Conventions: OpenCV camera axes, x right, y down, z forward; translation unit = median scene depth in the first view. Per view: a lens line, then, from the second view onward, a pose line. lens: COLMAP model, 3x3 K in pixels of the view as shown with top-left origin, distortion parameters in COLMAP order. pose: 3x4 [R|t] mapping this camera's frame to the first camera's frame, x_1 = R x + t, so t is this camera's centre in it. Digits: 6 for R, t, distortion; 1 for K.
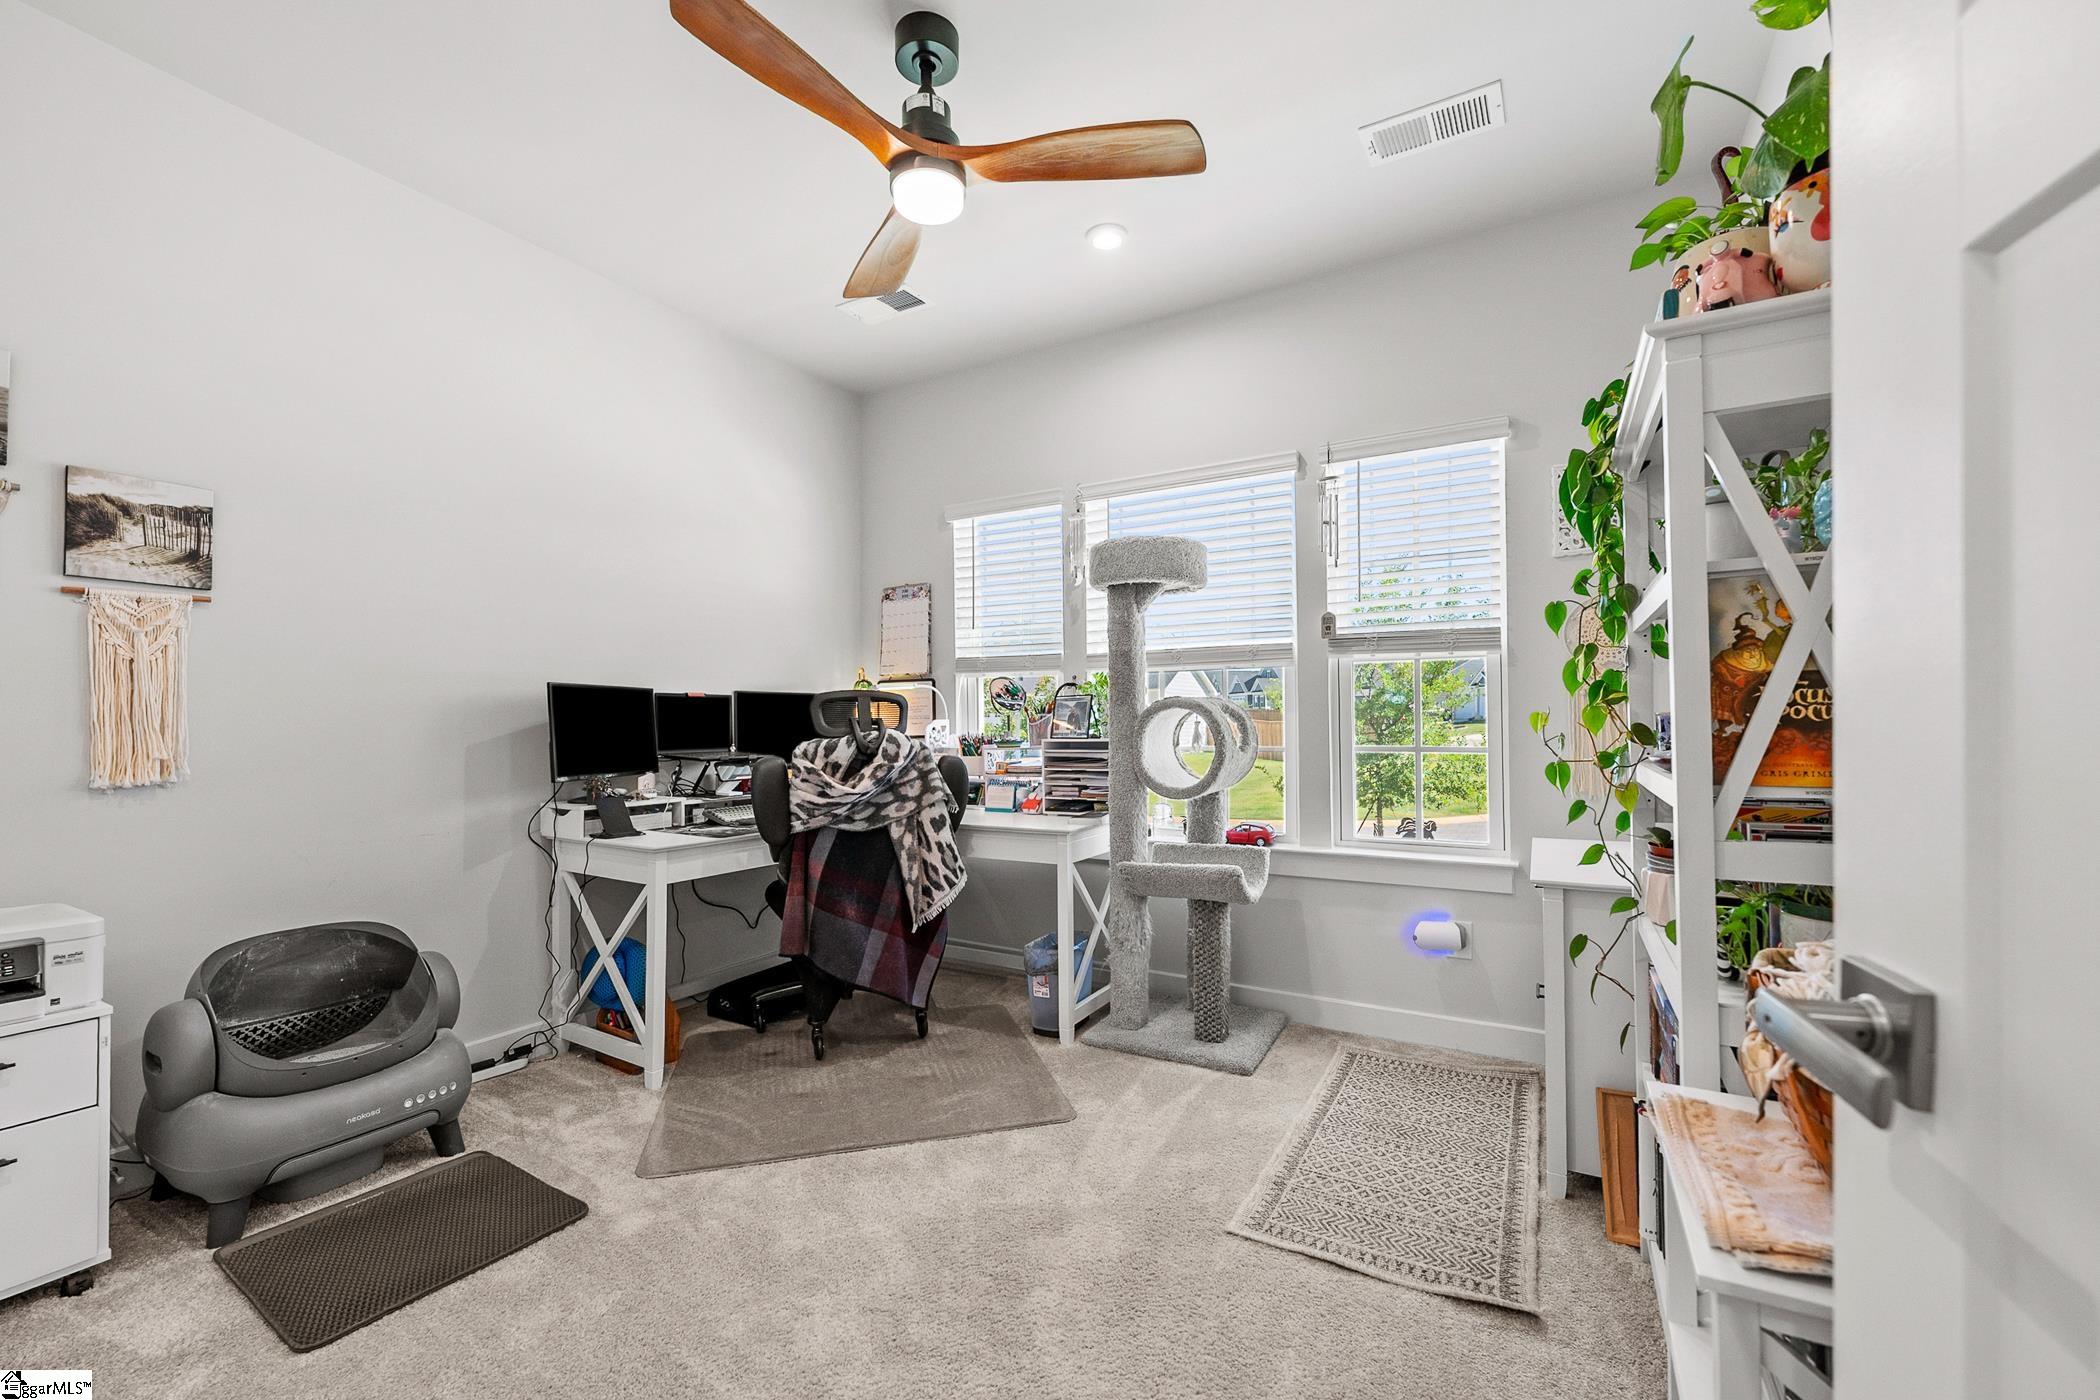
lens RADIAL K [[831.0, 0, 1055.0], [0, 831.0, 713.5], [0, 0, 1]] dist [0.001251, -0.000383]
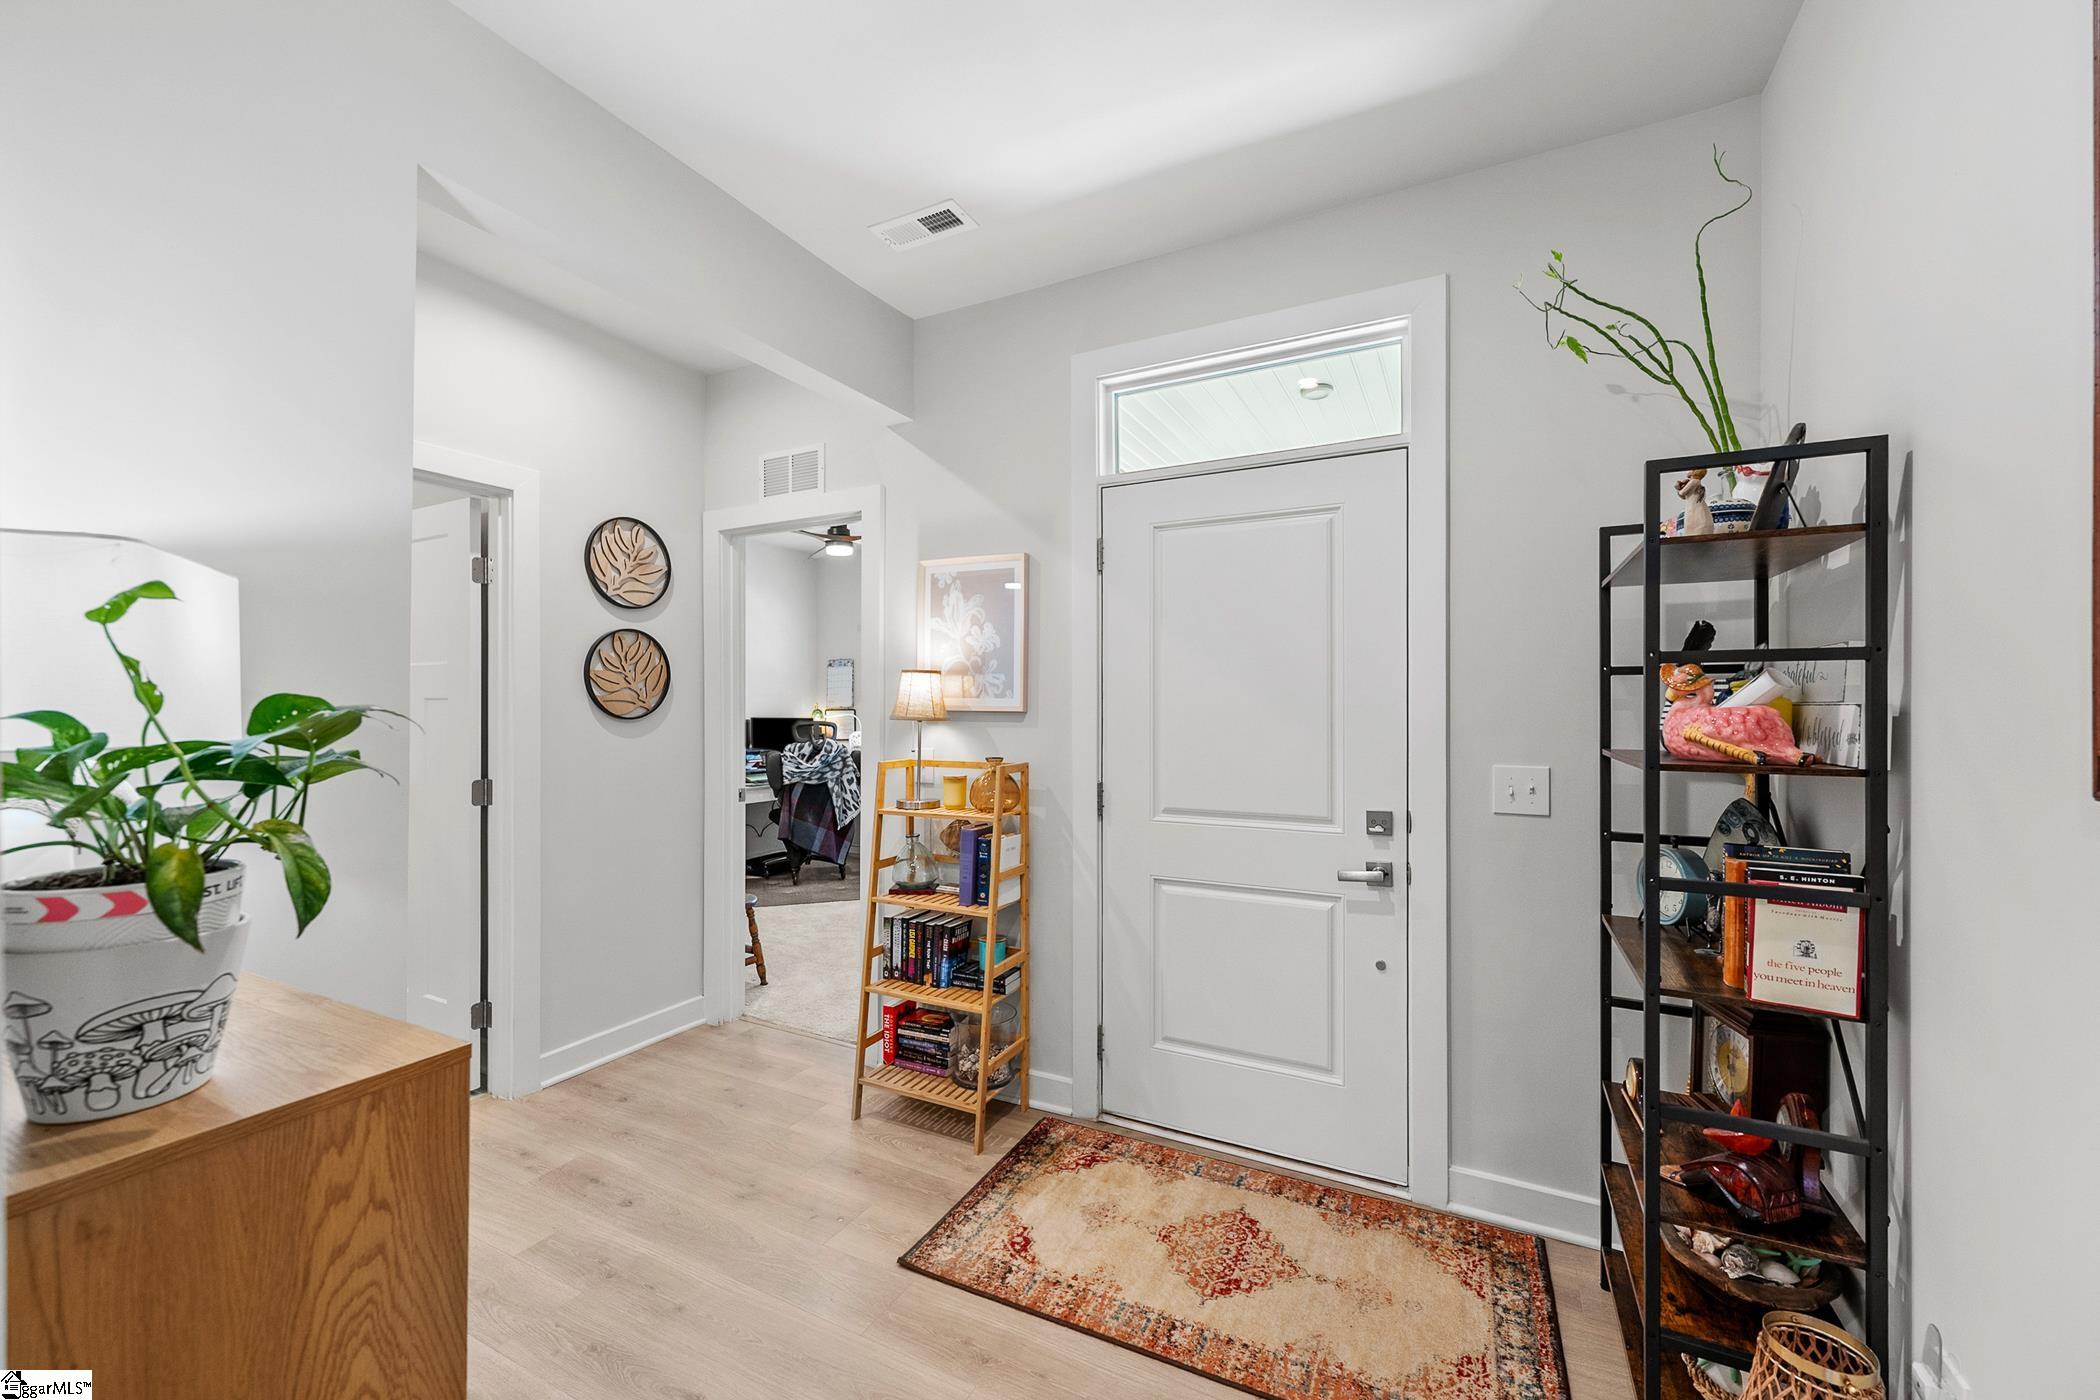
lens RADIAL K [[831.0, 0, 1047.5], [0, 831.0, 707.5], [0, 0, 1]] dist [0.001251, -0.000383]
pose [[0.999291, 0.003426, 0.037490, 0.307637], [-0.003377, 0.999993, -0.001356, -0.064114], [-0.037494, 0.001229, 0.999296, -1.258813]]
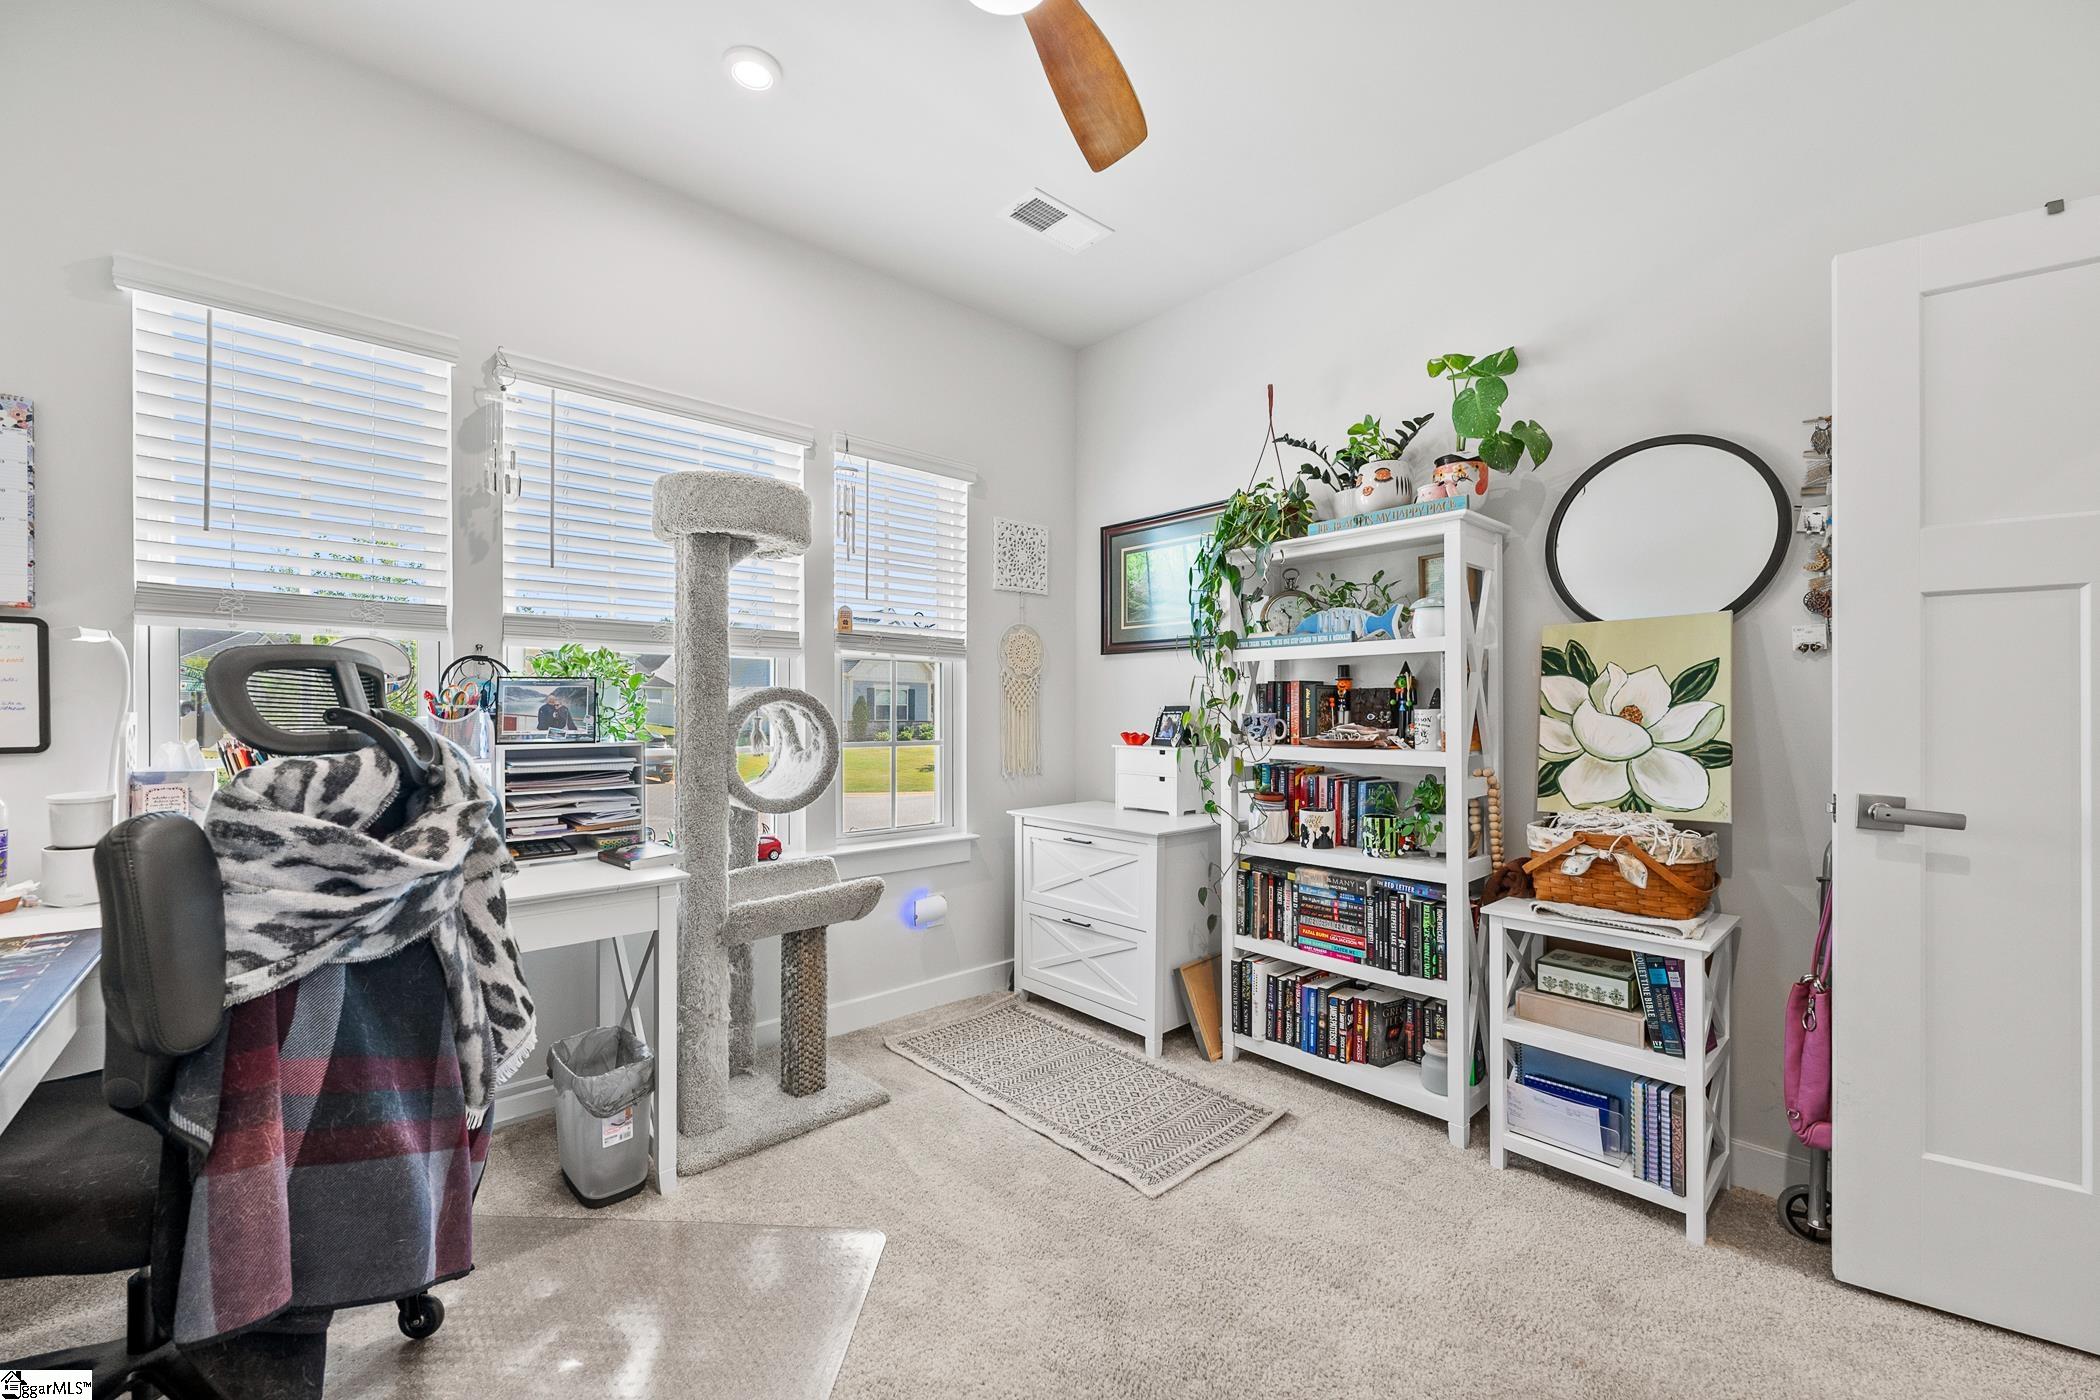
lens RADIAL K [[831.0, 0, 1015.7], [0, 831.0, 711.6], [0, 0, 1]] dist [0.001251, -0.000383]
pose [[0.341336, 0.006617, 0.939918, -0.544145], [-0.009749, 0.999946, -0.003499, 0.004820], [-0.939891, -0.007969, 0.341382, 0.514365]]
